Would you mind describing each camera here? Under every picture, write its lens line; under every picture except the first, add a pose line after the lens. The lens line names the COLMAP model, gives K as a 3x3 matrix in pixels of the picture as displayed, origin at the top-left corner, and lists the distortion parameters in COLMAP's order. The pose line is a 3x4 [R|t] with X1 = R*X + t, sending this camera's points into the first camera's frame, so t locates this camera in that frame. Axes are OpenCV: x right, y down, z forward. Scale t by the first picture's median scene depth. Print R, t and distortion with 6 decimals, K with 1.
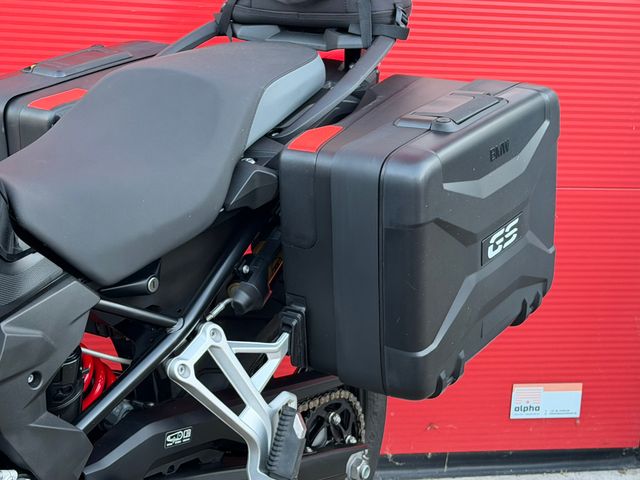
lens RADIAL K [[1272.7, 0, 330.3], [0, 1272.7, 228.7], [0, 0, 1]] dist [0.146307, 0.000000]
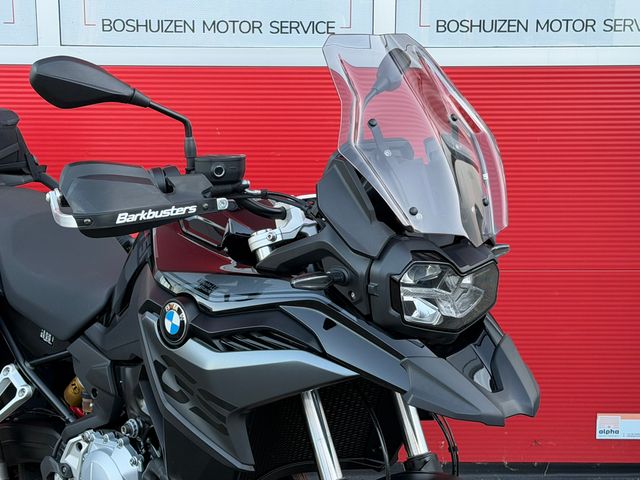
lens RADIAL K [[1272.7, 0, 313.2], [0, 1272.7, 247.0], [0, 0, 1]] dist [0.146307, 0.000000]
pose [[0.975474, -0.019104, -0.219283, 0.244376], [0.008479, 0.998749, -0.049290, 0.013480], [0.219950, 0.046222, 0.974416, -0.678942]]
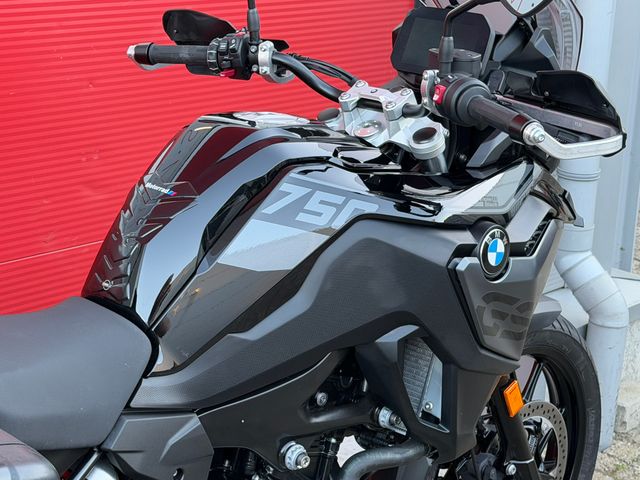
lens RADIAL K [[1272.7, 0, 321.0], [0, 1272.7, 237.2], [0, 0, 1]] dist [0.146307, 0.000000]
pose [[0.178784, -0.339406, 0.923493, -1.164136], [0.189387, 0.932935, 0.306211, -0.341521], [-0.965489, 0.120152, 0.231073, 0.382544]]
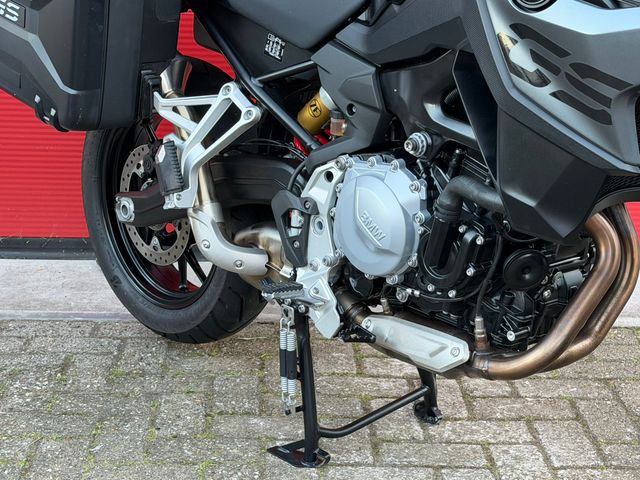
lens RADIAL K [[1272.7, 0, 322.3], [0, 1272.7, 245.7], [0, 0, 1]] dist [0.146307, 0.000000]
pose [[0.976937, 0.024809, -0.212081, -0.104834], [-0.011692, 0.997952, 0.062885, 0.161555], [0.213207, -0.058955, 0.975227, -0.461547]]
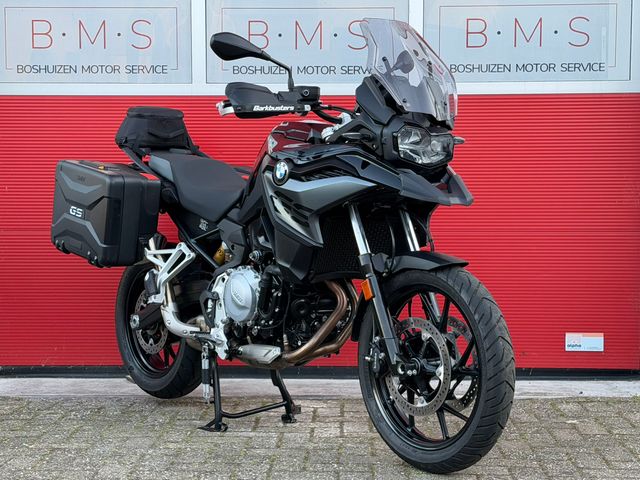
lens RADIAL K [[1272.7, 0, 312.1], [0, 1272.7, 246.3], [0, 0, 1]] dist [0.146307, 0.000000]
pose [[0.957833, -0.048486, -0.283206, 0.542271], [-0.005079, 0.982648, -0.185410, 0.582018], [0.287282, 0.179030, 0.940966, -1.635593]]
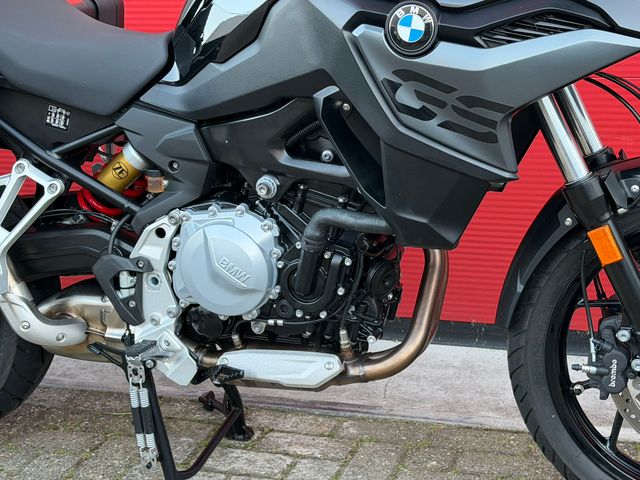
lens RADIAL K [[1272.7, 0, 320.6], [0, 1272.7, 246.3], [0, 0, 1]] dist [0.146307, 0.000000]
pose [[0.953056, -0.183152, 0.241122, -0.520537], [0.163782, 0.981593, 0.098236, 0.085804], [-0.254675, -0.054133, 0.965510, -0.532607]]
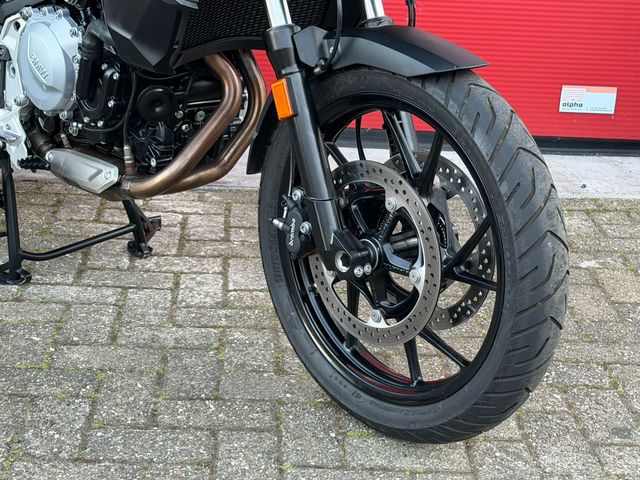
lens RADIAL K [[1272.7, 0, 323.9], [0, 1272.7, 246.3], [0, 0, 1]] dist [0.146307, 0.000000]
pose [[0.980785, 0.059090, -0.185926, 0.254176], [-0.039198, 0.993279, 0.108903, 0.246055], [0.191112, -0.099522, 0.976510, -0.611612]]
